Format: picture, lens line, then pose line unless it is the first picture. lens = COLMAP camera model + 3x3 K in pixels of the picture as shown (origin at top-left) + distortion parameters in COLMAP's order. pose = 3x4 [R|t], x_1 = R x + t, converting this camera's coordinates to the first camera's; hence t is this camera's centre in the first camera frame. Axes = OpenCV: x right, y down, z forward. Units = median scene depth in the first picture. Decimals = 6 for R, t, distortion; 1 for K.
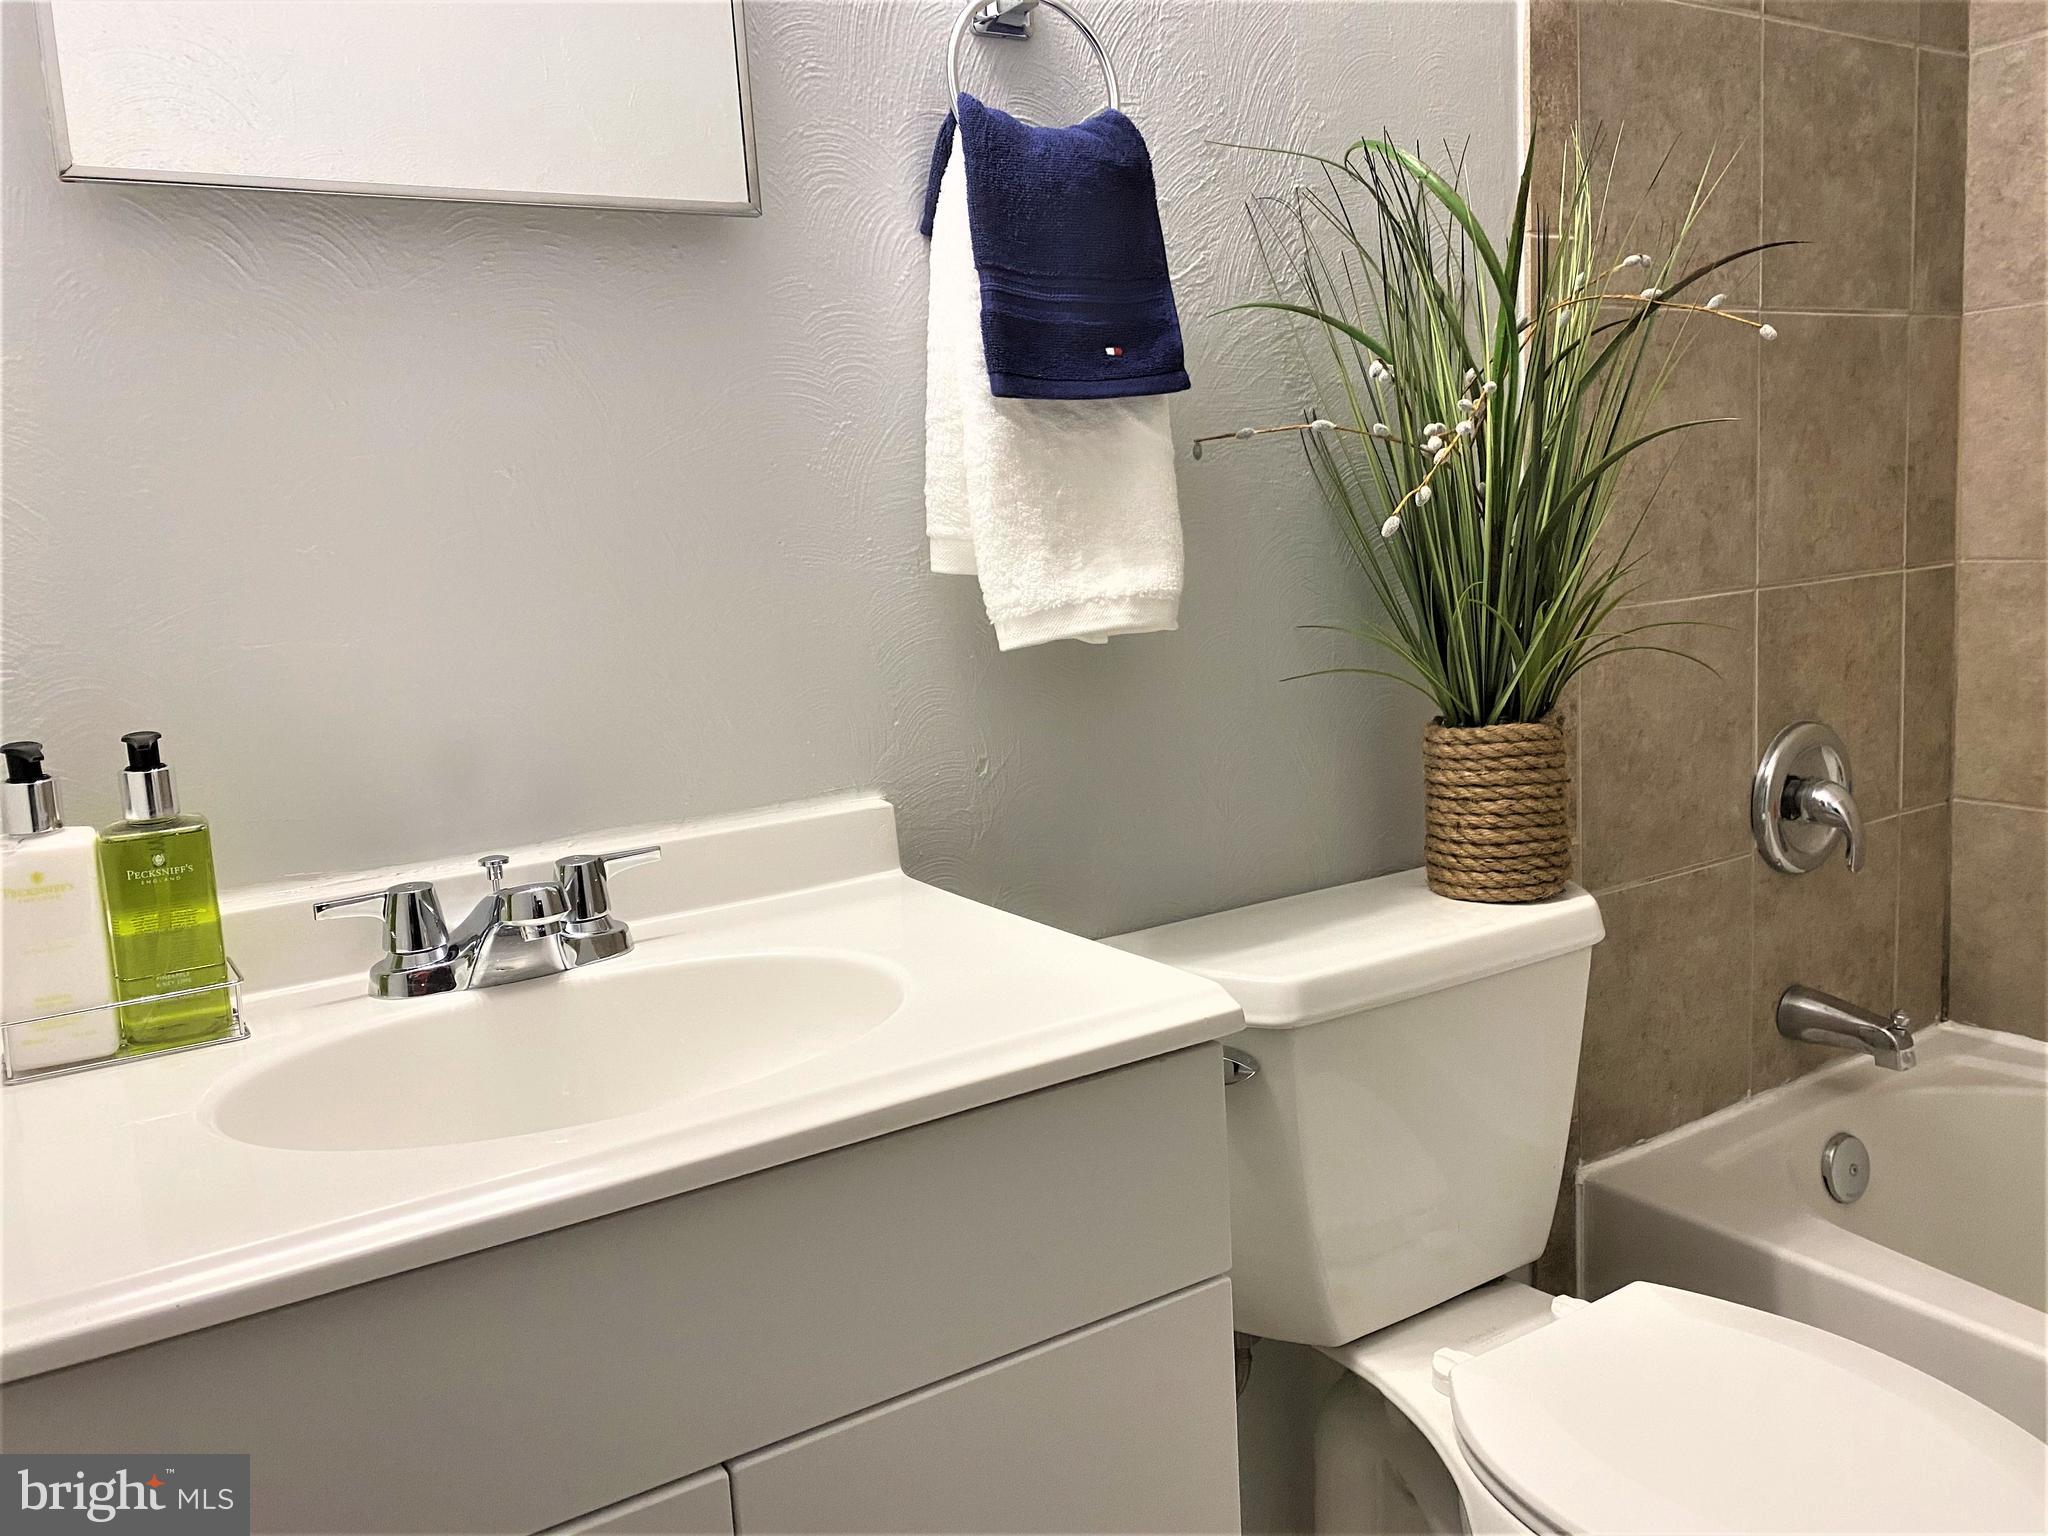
lens RADIAL K [[1570.0, 0, 1034.1], [0, 1570.0, 768.7], [0, 0, 1]] dist [0.032304, -0.025554]
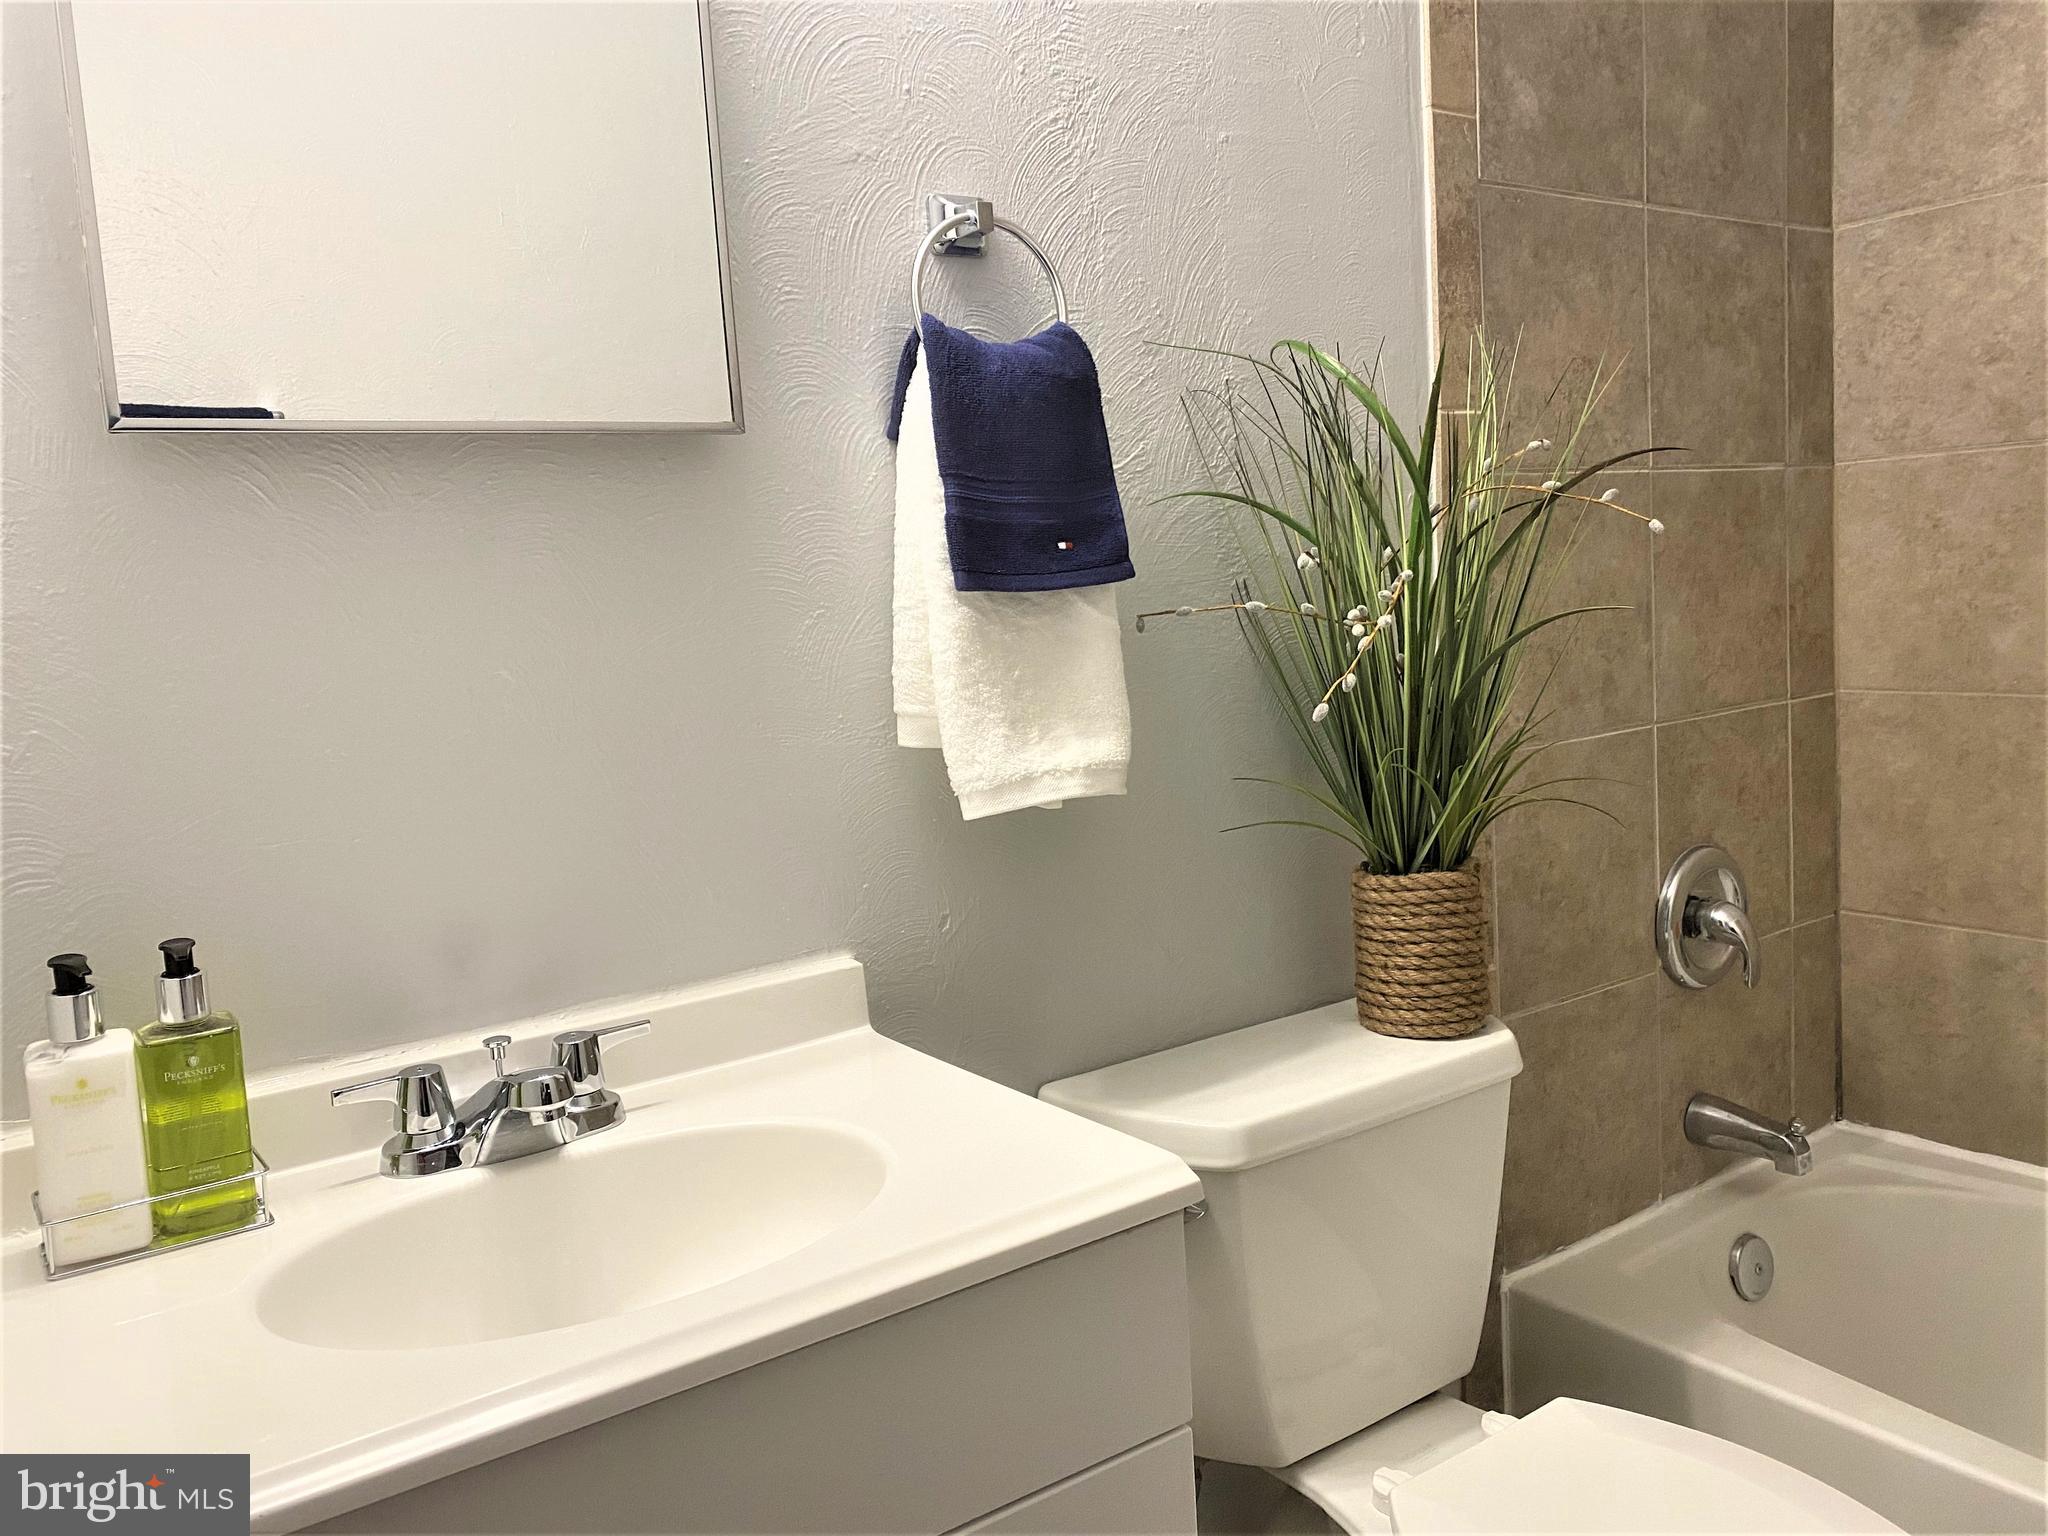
lens RADIAL K [[1570.0, 0, 1029.8], [0, 1570.0, 765.8], [0, 0, 1]] dist [0.032304, -0.025554]
pose [[0.998933, -0.007122, 0.045621, -0.024219], [0.009014, 0.999102, -0.041403, -0.066377], [-0.045285, 0.041770, 0.998100, -0.075630]]
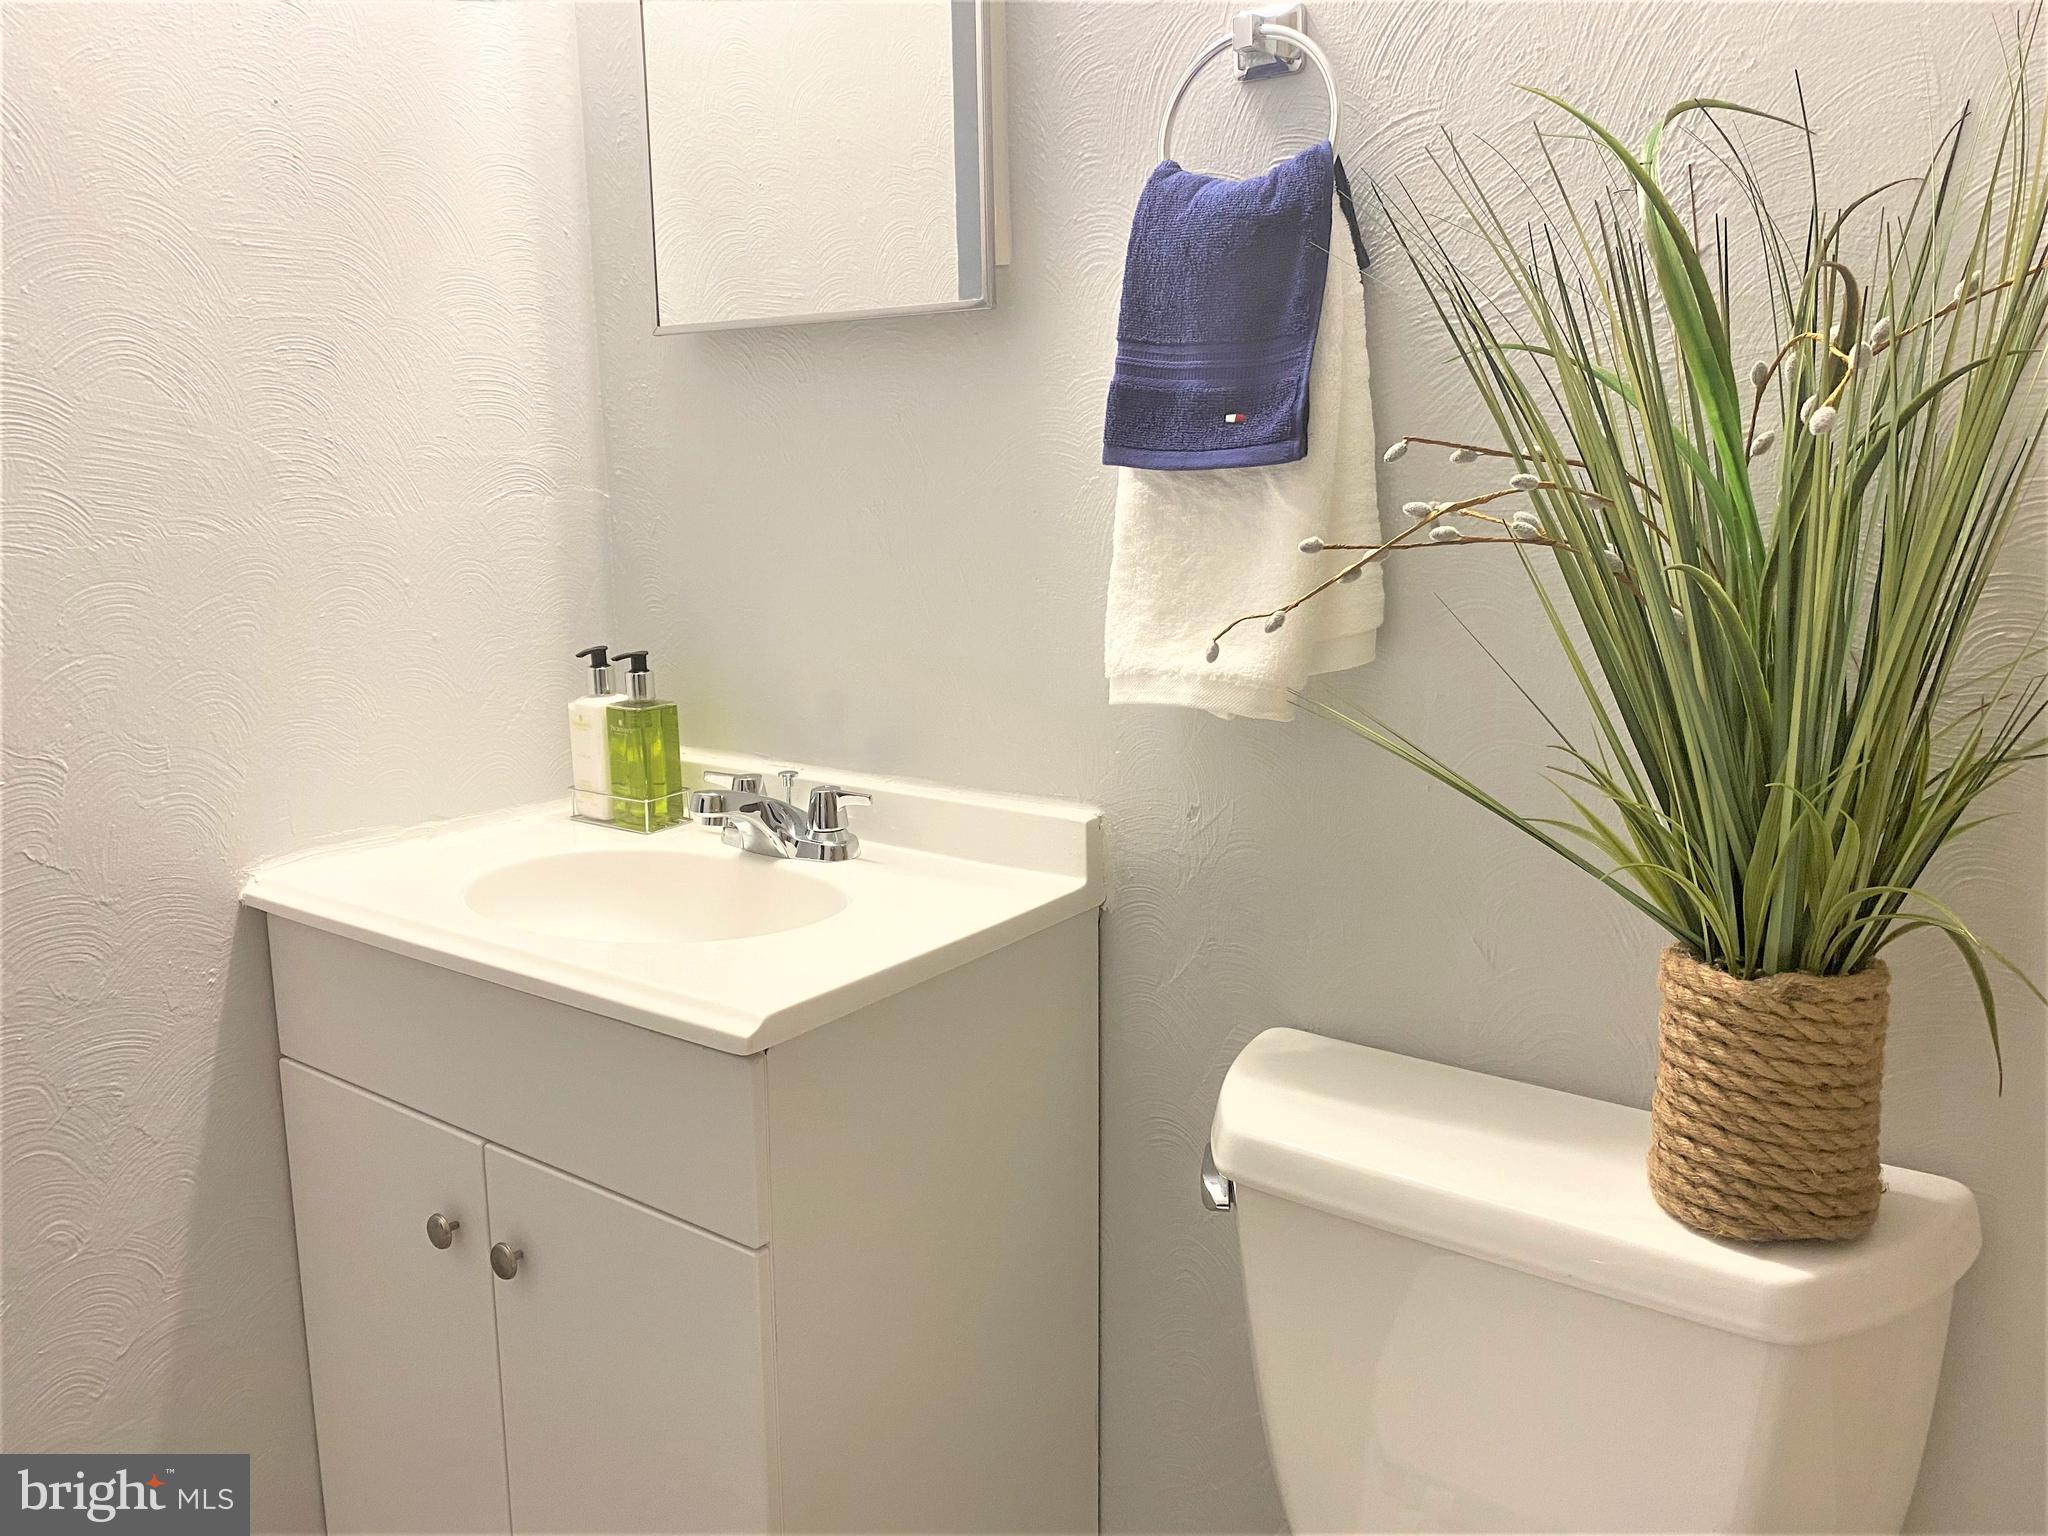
lens RADIAL K [[1570.0, 0, 1033.0], [0, 1570.0, 770.4], [0, 0, 1]] dist [0.032304, -0.025554]
pose [[0.354227, 0.233738, -0.905478, 0.892559], [-0.161452, 0.969006, 0.186976, -0.213674], [0.921117, 0.079959, 0.380986, 0.538307]]
